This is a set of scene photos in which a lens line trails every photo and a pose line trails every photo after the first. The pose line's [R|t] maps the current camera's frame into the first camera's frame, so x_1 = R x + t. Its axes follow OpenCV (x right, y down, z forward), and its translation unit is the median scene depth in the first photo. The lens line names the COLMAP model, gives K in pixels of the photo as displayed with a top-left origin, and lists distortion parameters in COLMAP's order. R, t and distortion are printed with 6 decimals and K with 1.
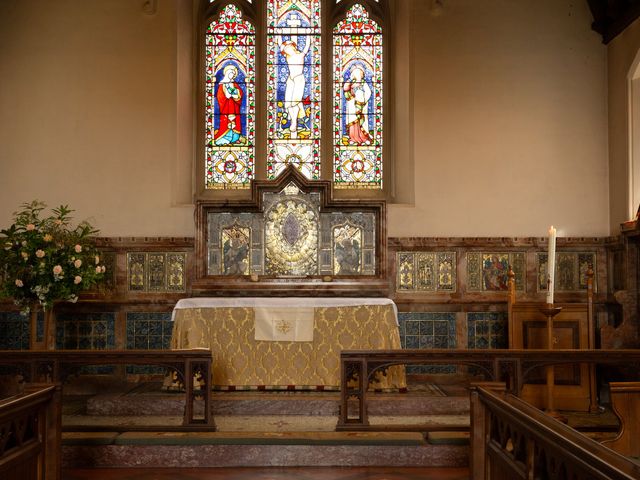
lens RADIAL K [[923.7, 0, 320.0], [0, 923.7, 240.0], [0, 0, 1]] dist [0.018136, -0.003362]
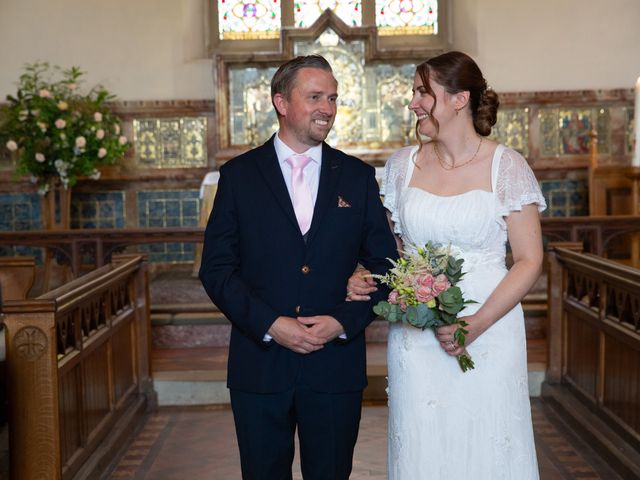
lens RADIAL K [[1312.1, 0, 322.0], [0, 1312.1, 256.2], [0, 0, 1]] dist [0.170507, 0.053503]
pose [[0.999720, -0.023236, -0.004568, -0.037743], [0.023624, 0.991888, 0.124902, -0.009162], [0.001629, -0.124975, 0.992159, -0.210414]]
